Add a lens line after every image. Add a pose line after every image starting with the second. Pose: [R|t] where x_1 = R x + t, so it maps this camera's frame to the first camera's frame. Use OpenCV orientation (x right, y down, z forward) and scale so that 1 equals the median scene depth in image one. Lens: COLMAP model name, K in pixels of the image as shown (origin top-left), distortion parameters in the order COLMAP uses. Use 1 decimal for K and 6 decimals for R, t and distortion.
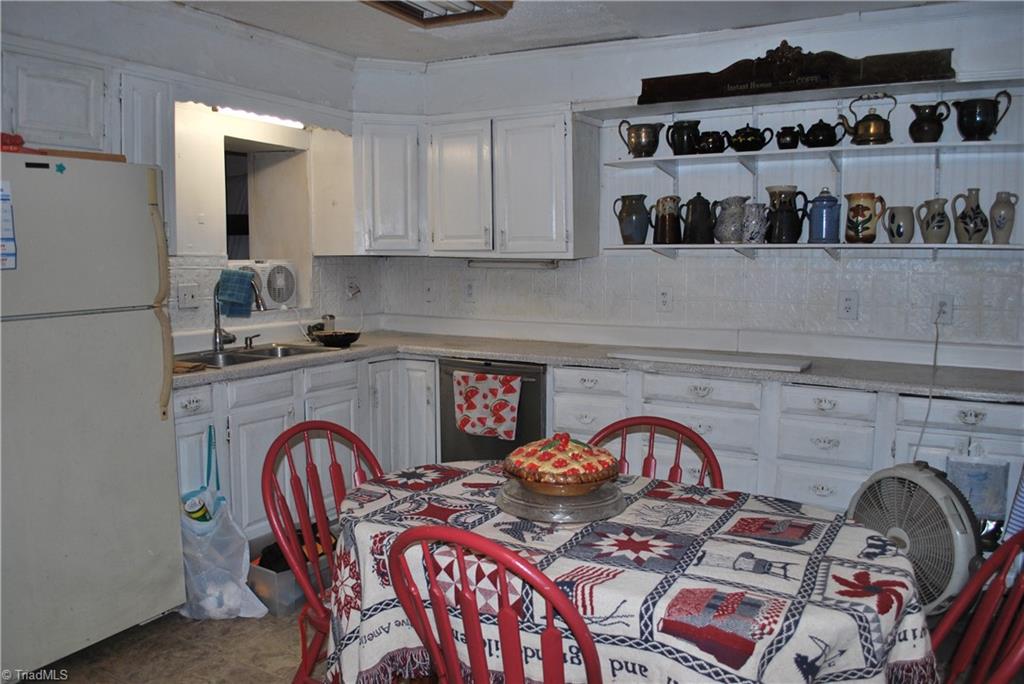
lens RADIAL K [[821.0, 0, 513.0], [0, 821.0, 345.8], [0, 0, 1]] dist [-0.086880, 0.009245]
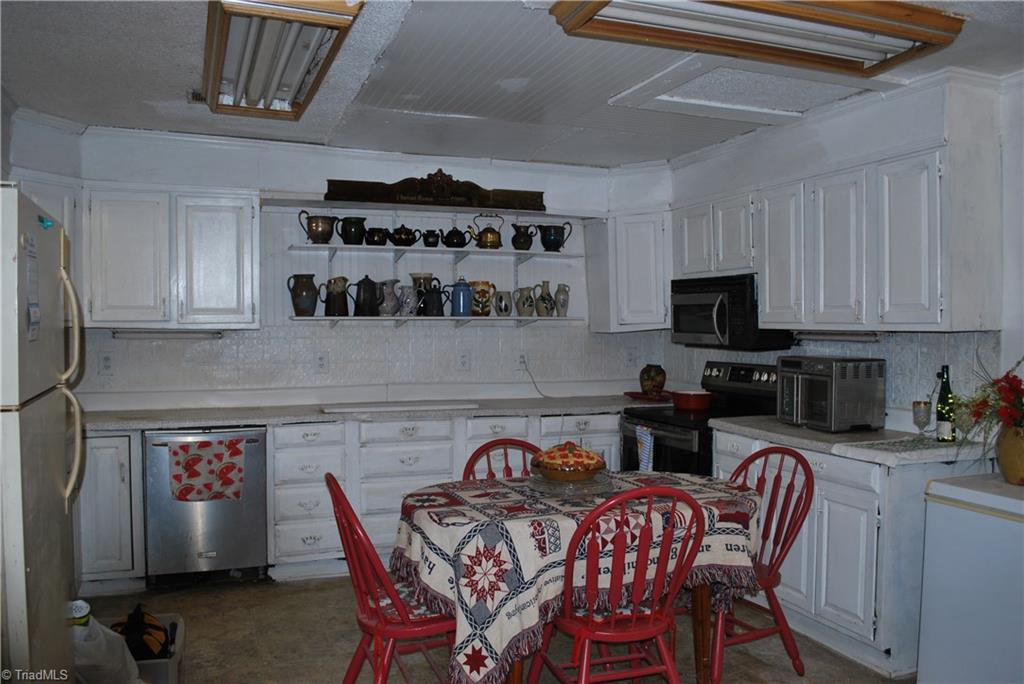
lens RADIAL K [[821.0, 0, 510.4], [0, 821.0, 336.7], [0, 0, 1]] dist [-0.086880, 0.009245]
pose [[0.617724, -0.008496, 0.786349, -0.654699], [0.088594, 0.994328, -0.058853, -0.001656], [-0.781389, 0.106021, 0.614972, 0.073152]]
